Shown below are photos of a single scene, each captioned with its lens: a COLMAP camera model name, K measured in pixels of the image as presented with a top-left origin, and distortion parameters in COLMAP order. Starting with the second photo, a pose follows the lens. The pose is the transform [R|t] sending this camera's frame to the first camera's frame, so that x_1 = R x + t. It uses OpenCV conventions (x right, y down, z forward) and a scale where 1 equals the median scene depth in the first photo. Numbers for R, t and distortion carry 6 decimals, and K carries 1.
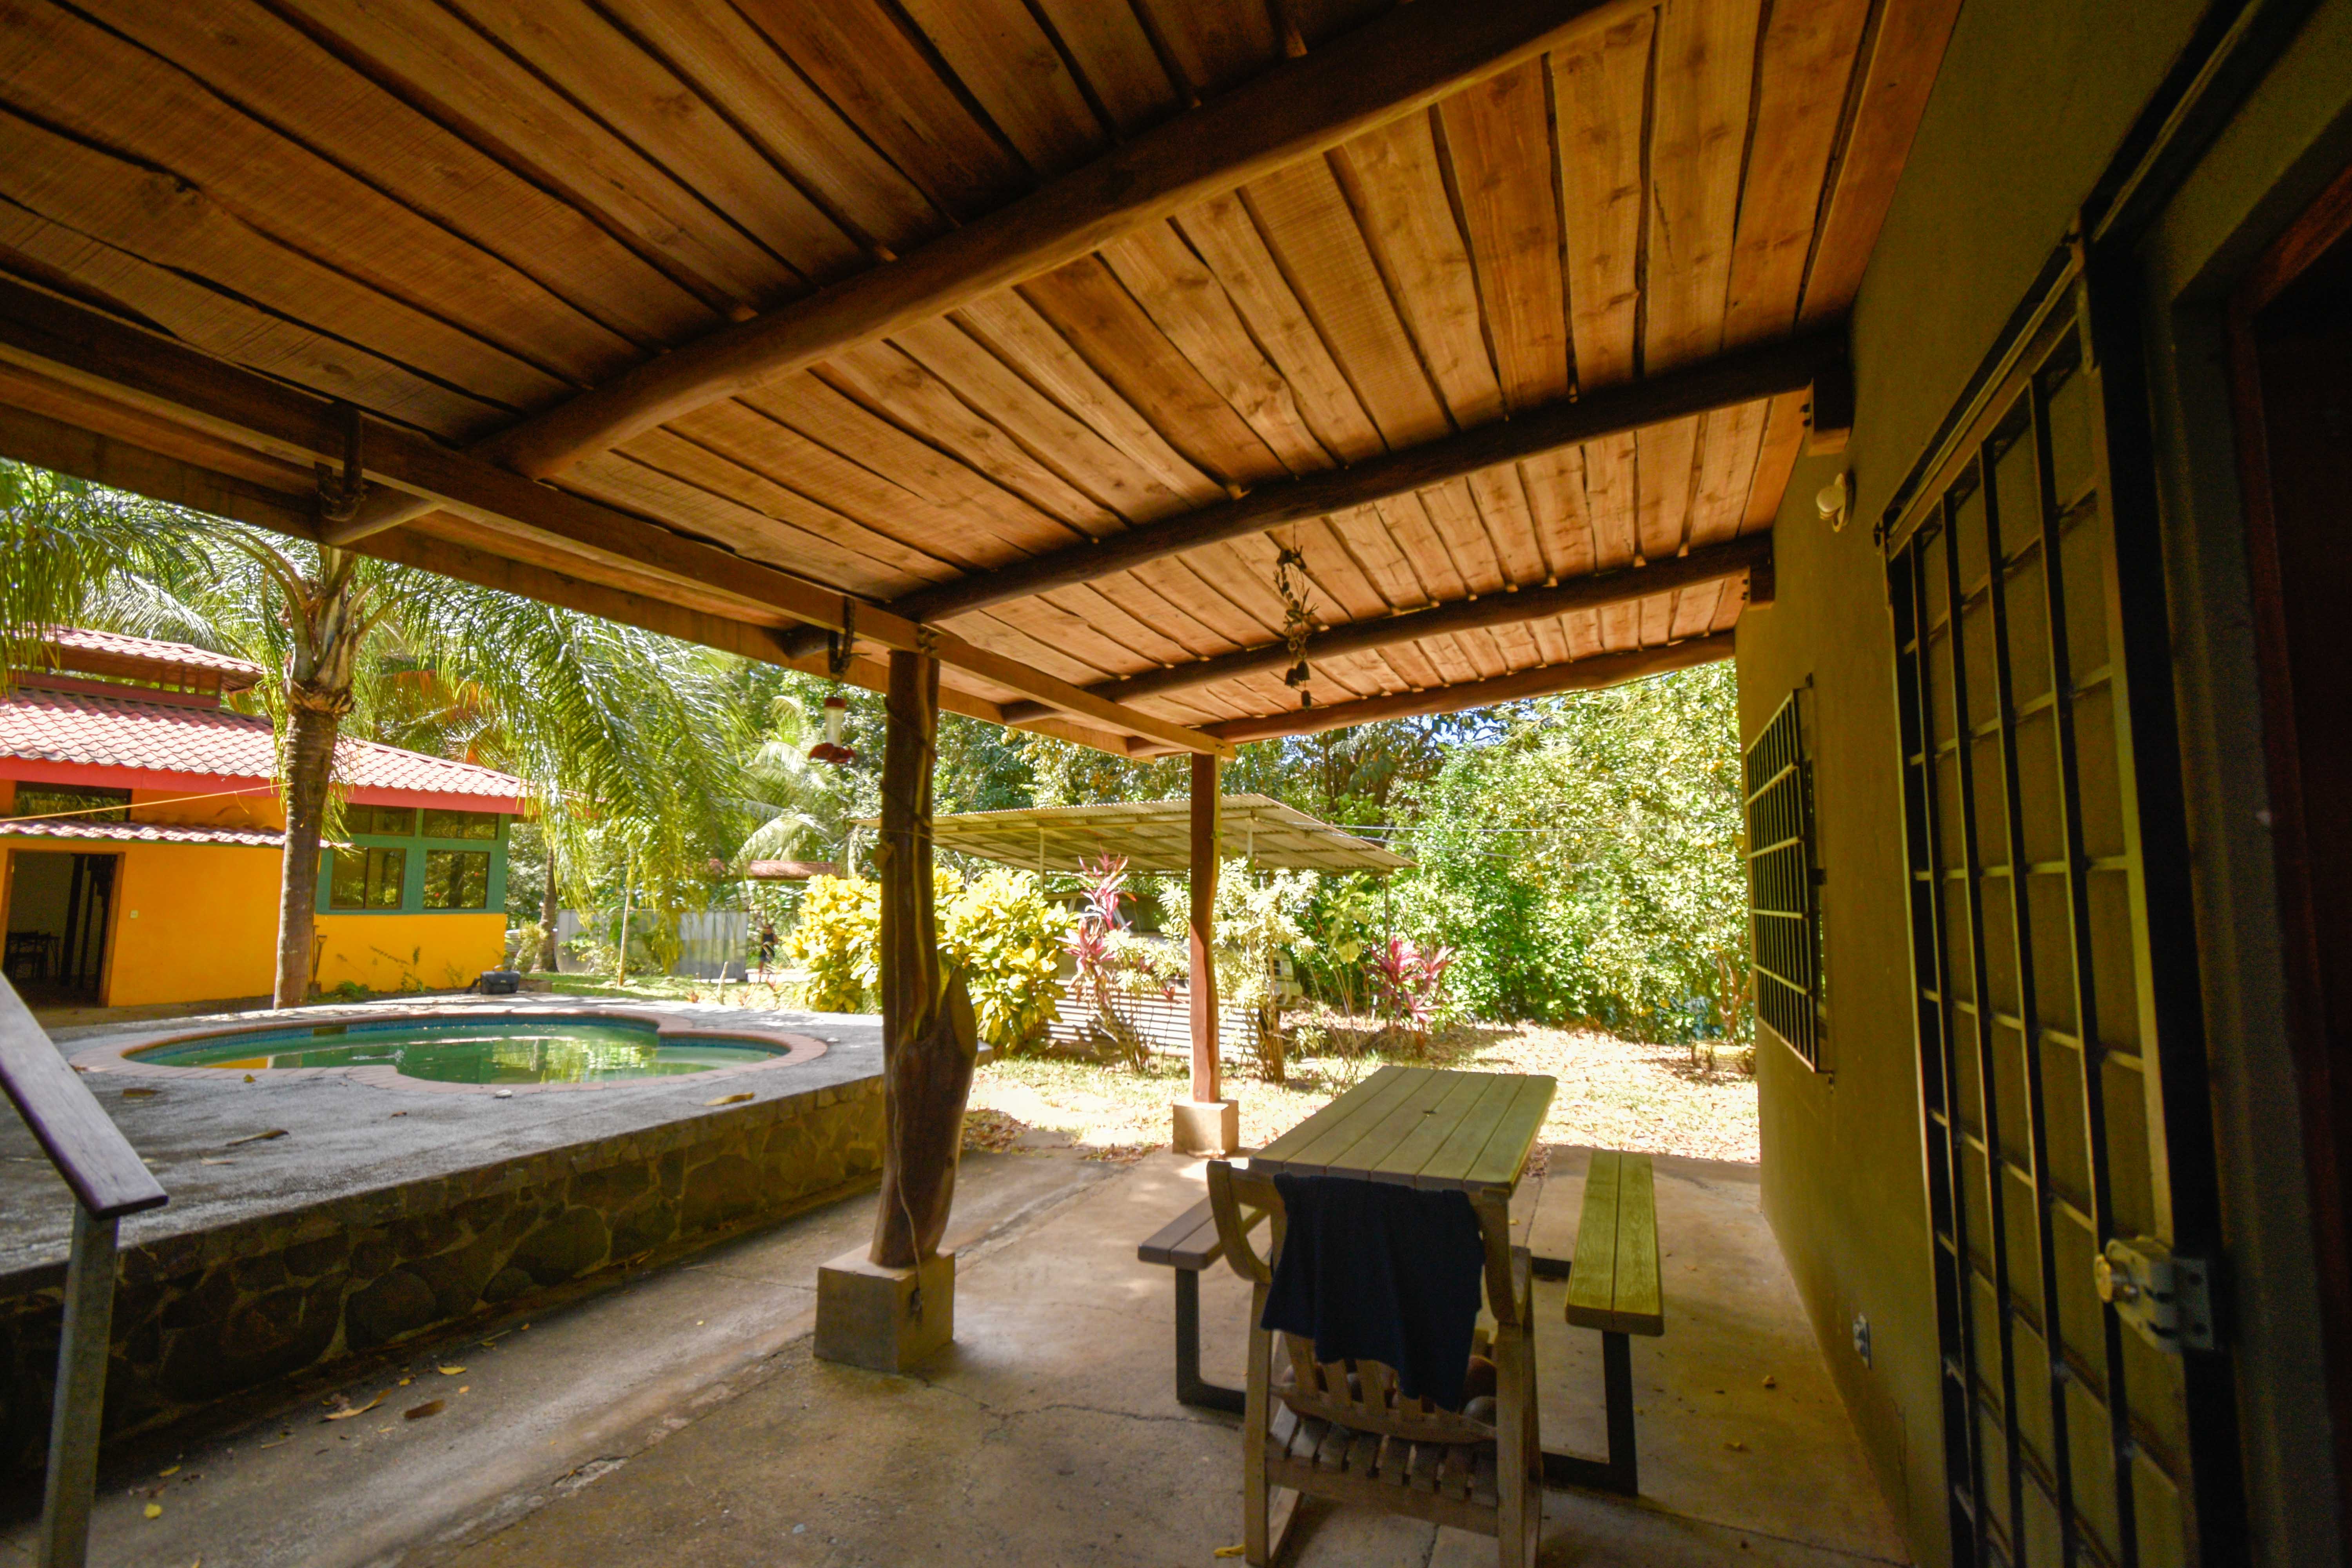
lens RADIAL K [[1040.9, 0, 1173.7], [0, 1040.9, 791.4], [0, 0, 1]] dist [-0.002270, -0.000292]
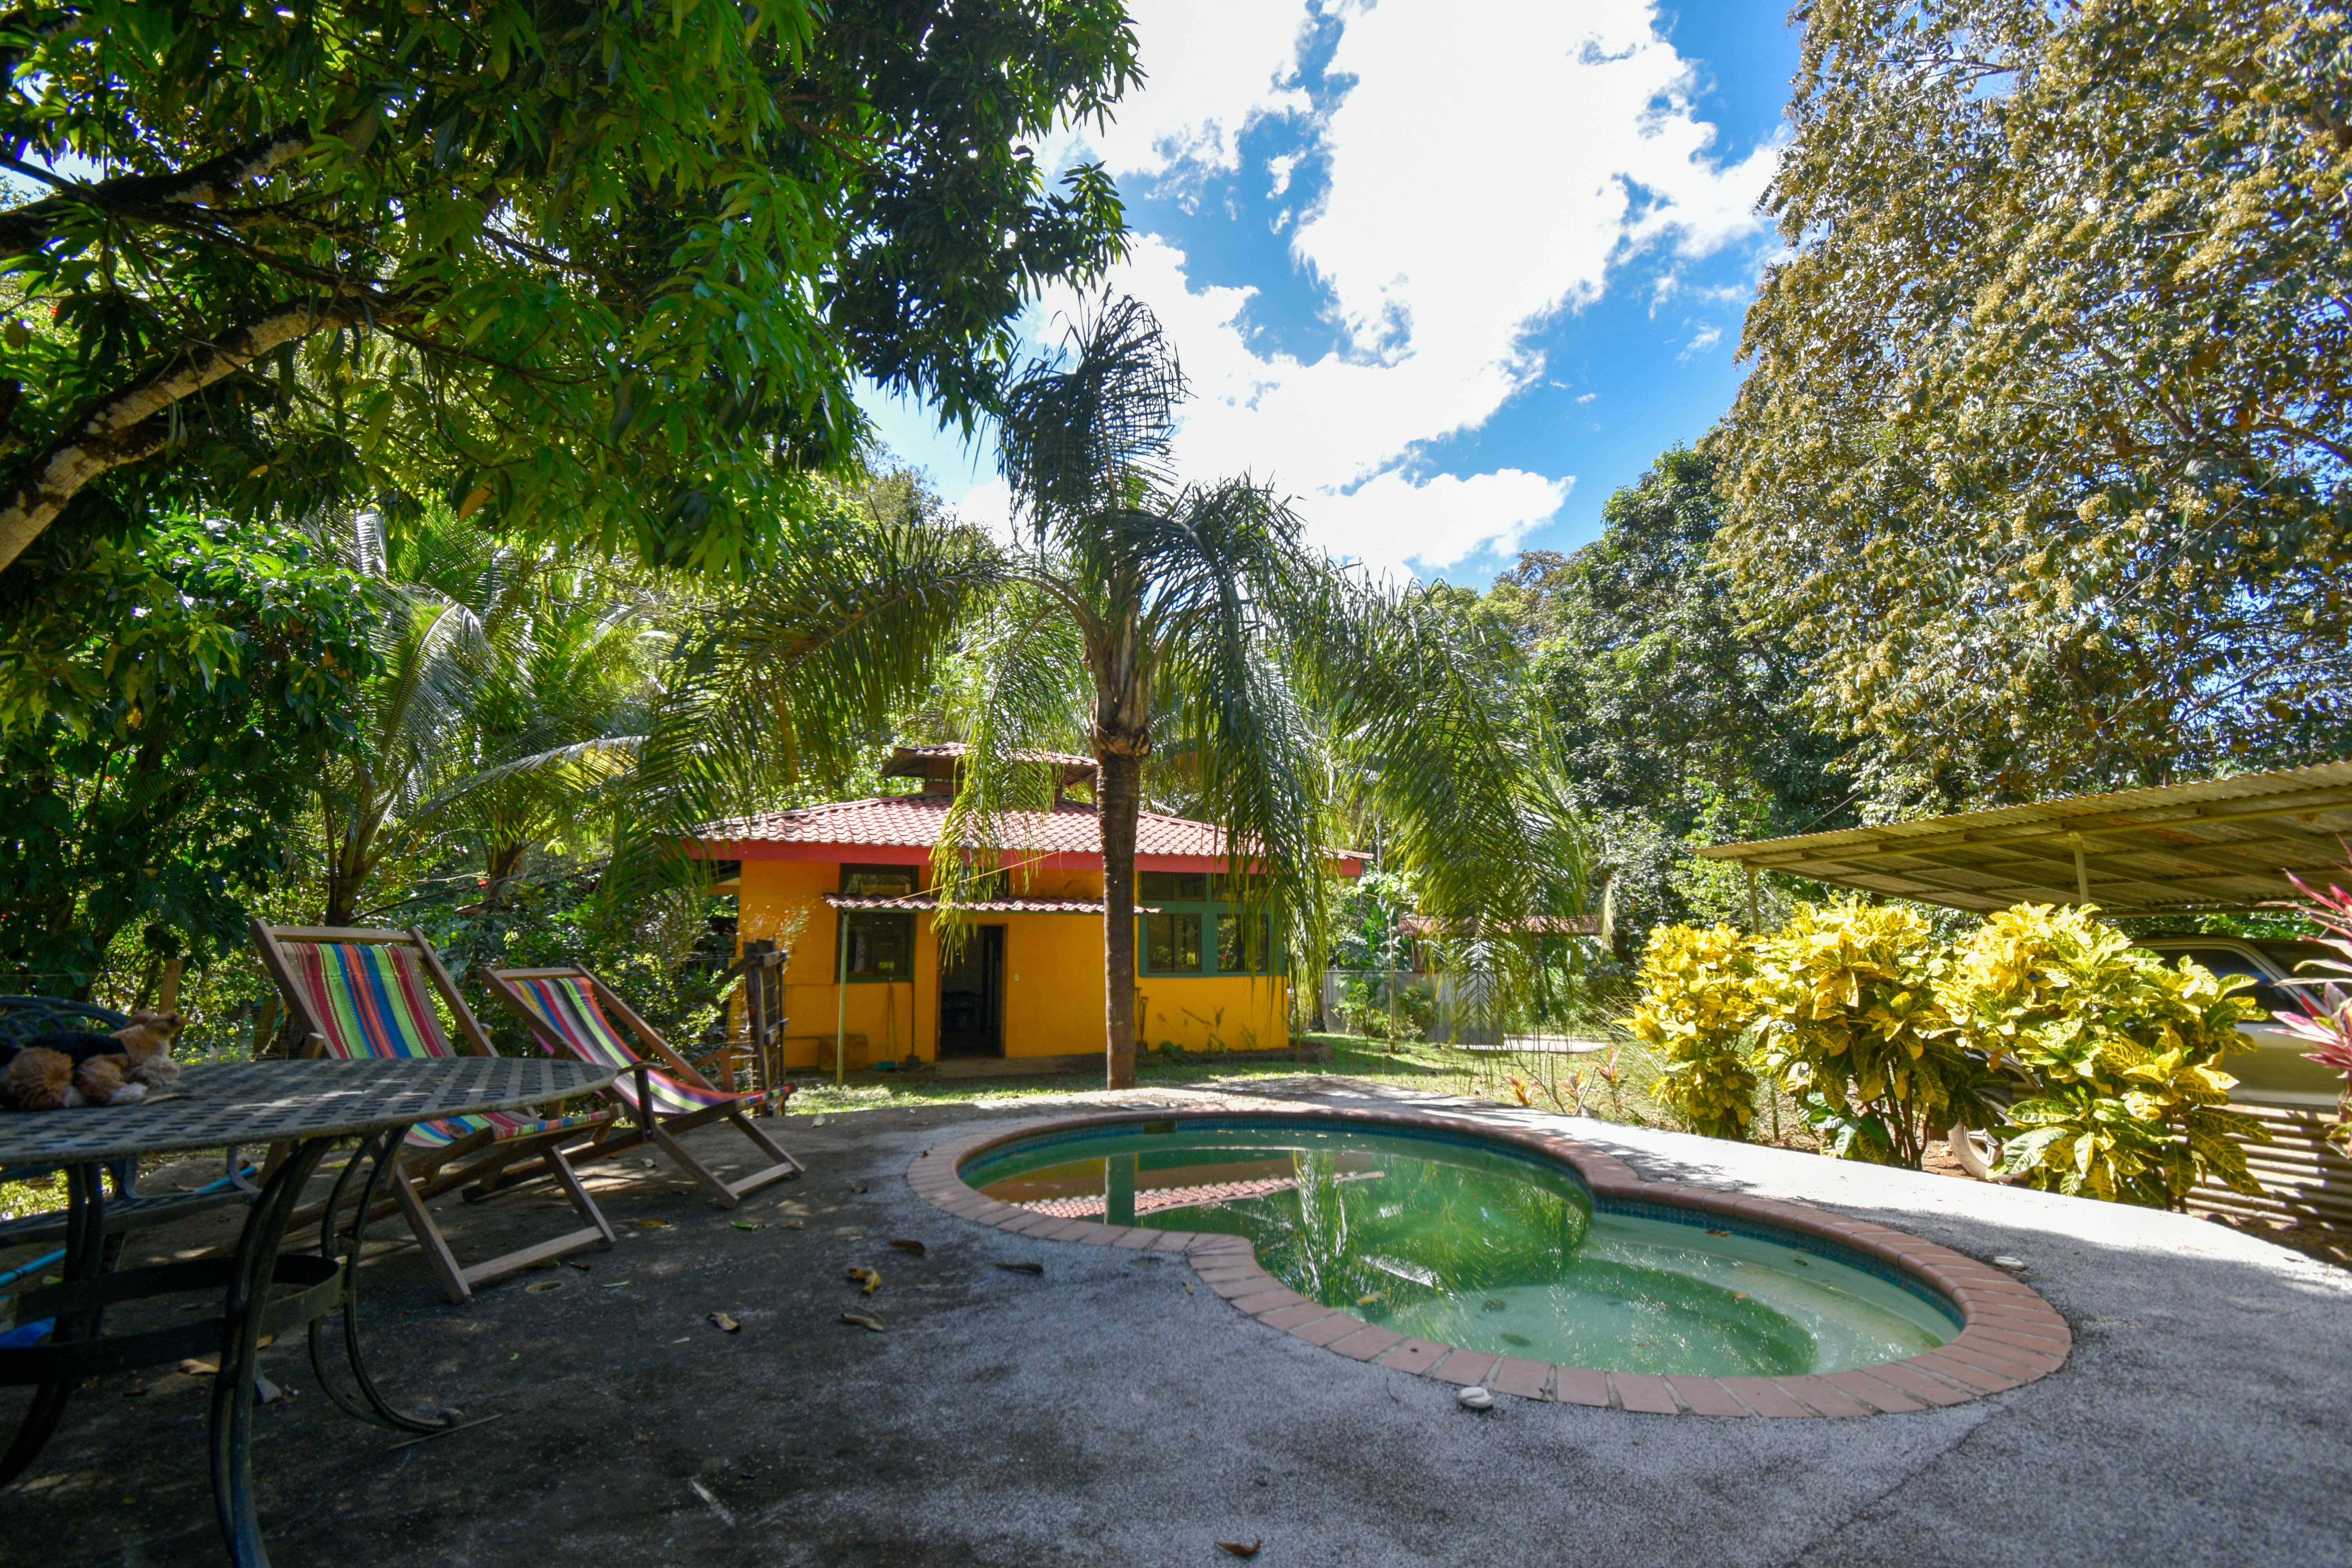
lens RADIAL K [[1040.9, 0, 1188.7], [0, 1040.9, 789.9], [0, 0, 1]] dist [-0.002270, -0.000292]
pose [[0.802066, -0.105860, -0.587778, -0.176074], [0.073035, 0.994165, -0.079389, 0.020821], [0.592752, 0.020746, 0.805117, 0.218151]]
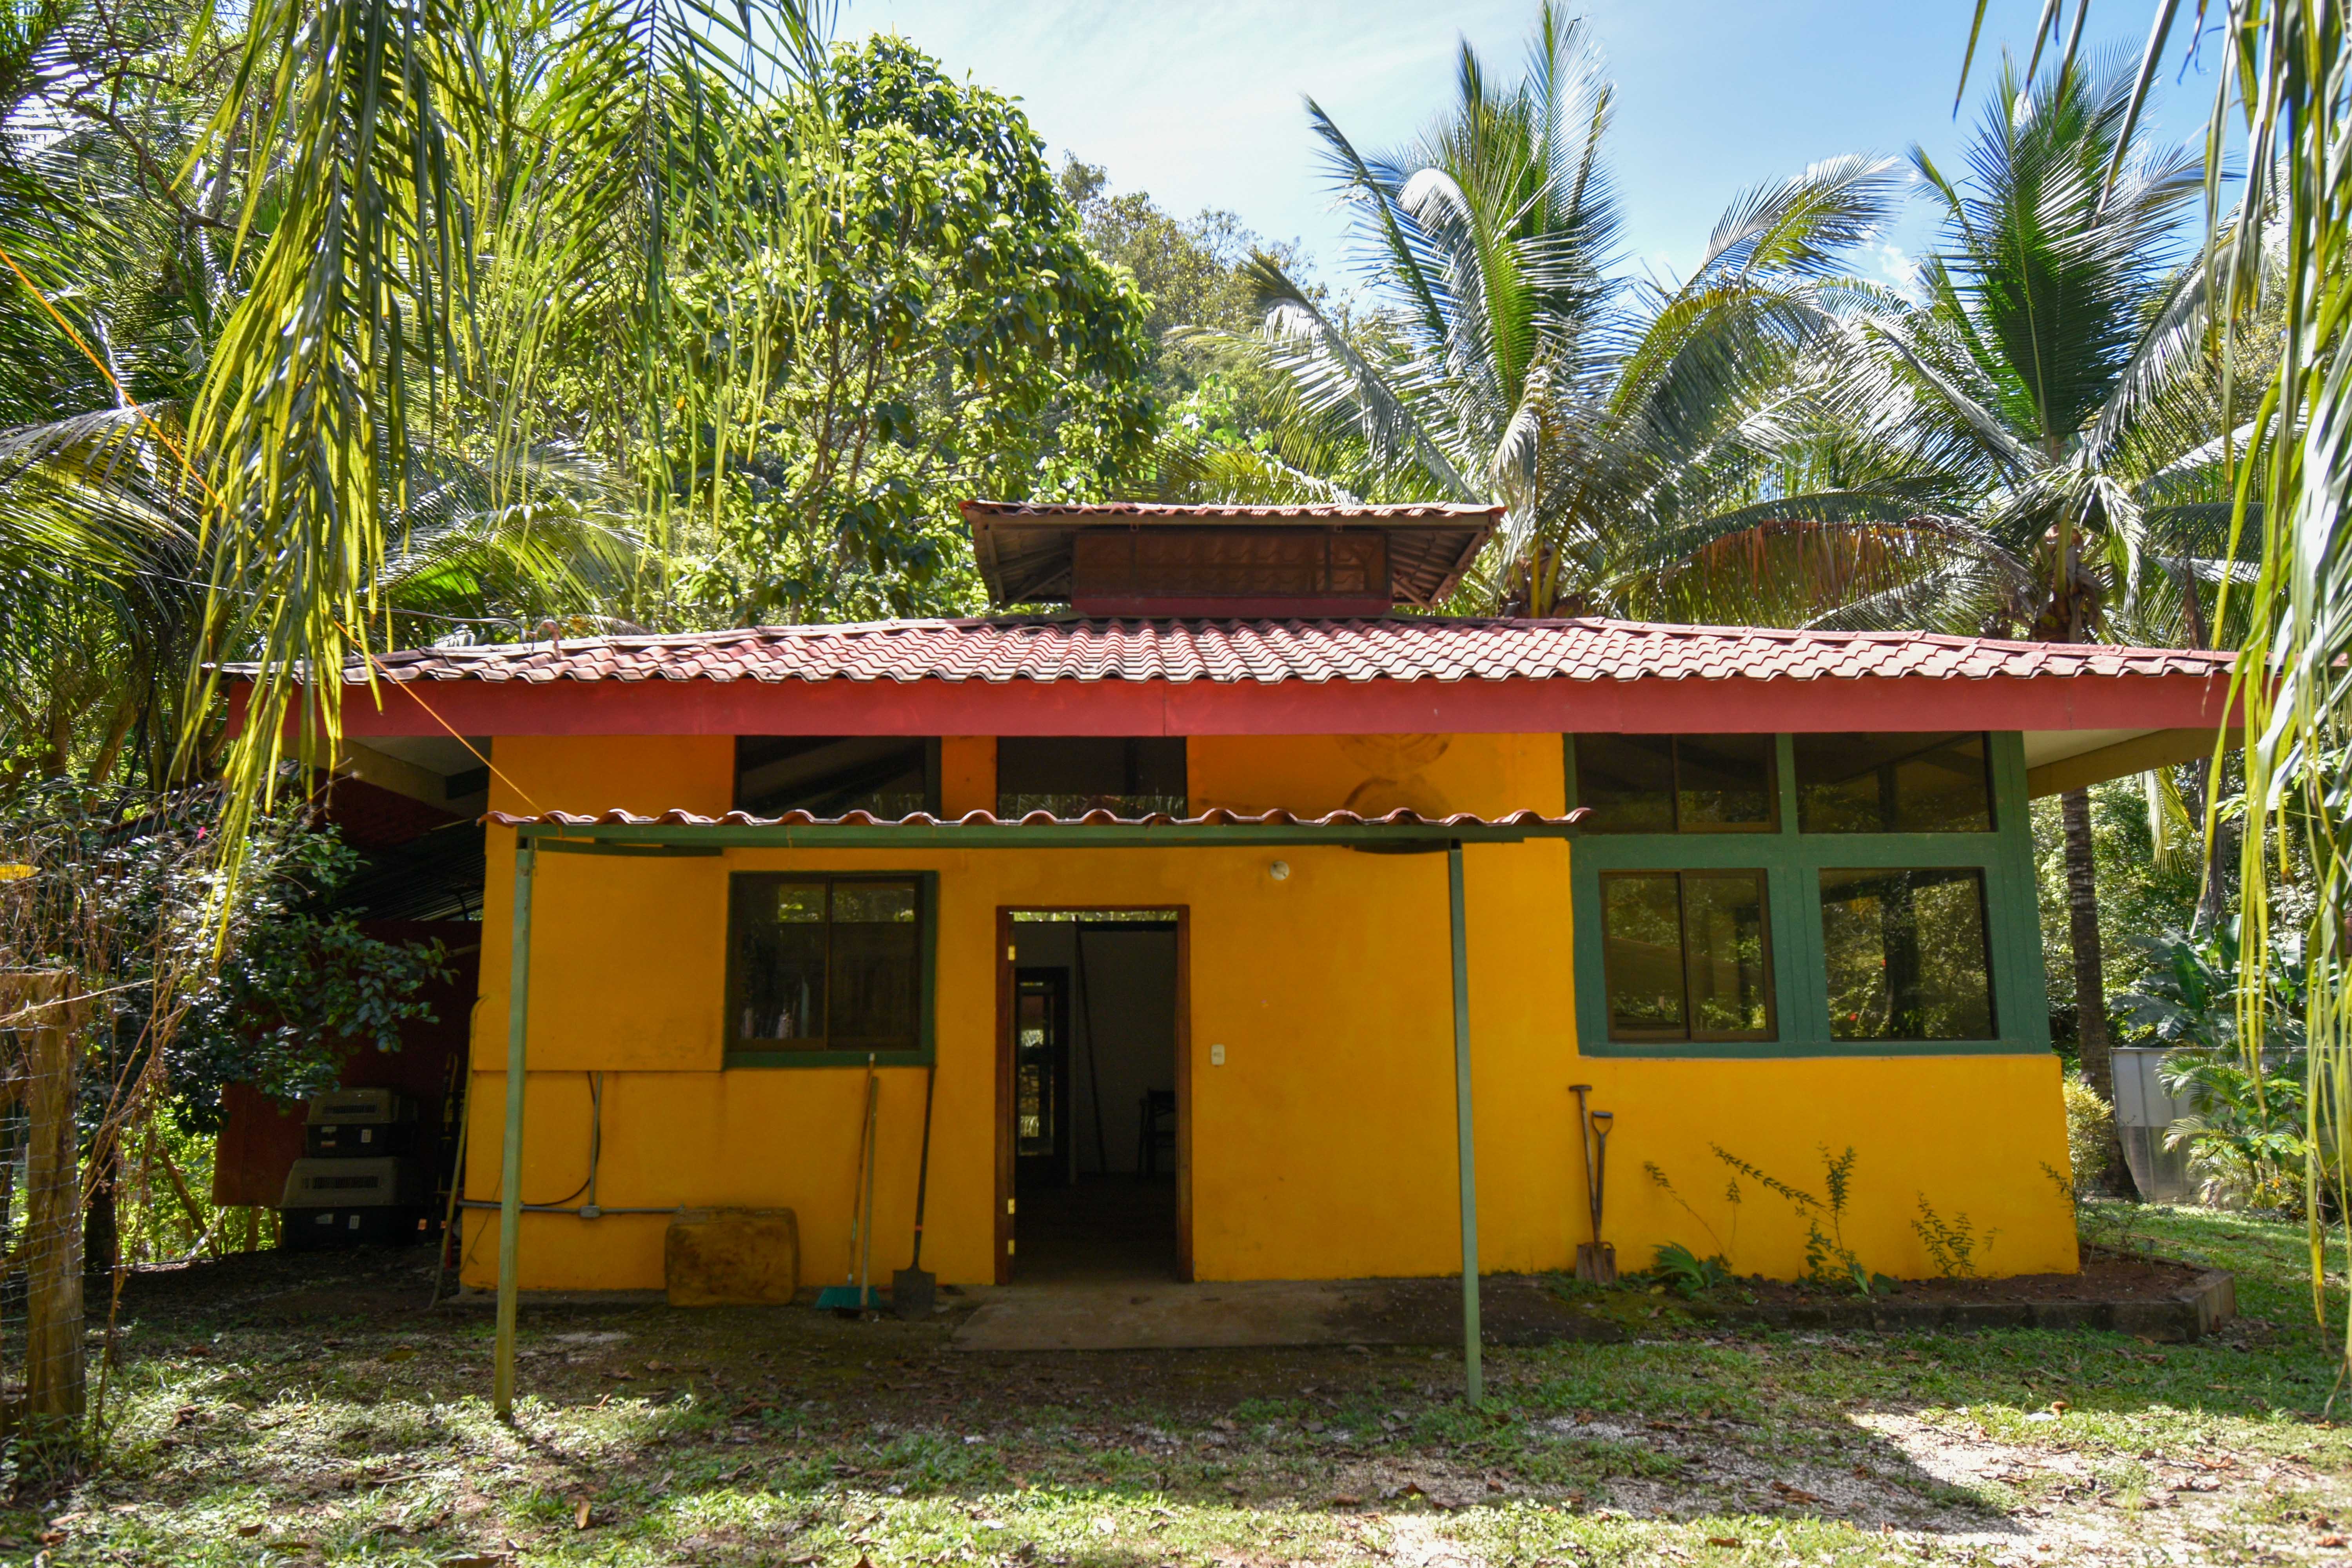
lens RADIAL K [[1572.3, 0, 1118.0], [0, 1572.3, 788.3], [0, 0, 1]] dist [-0.007804, 0.010429]
pose [[0.515273, -0.145581, -0.844571, -0.619070], [0.097511, 0.989026, -0.110990, 0.102906], [0.851461, -0.025165, 0.523814, 0.832729]]
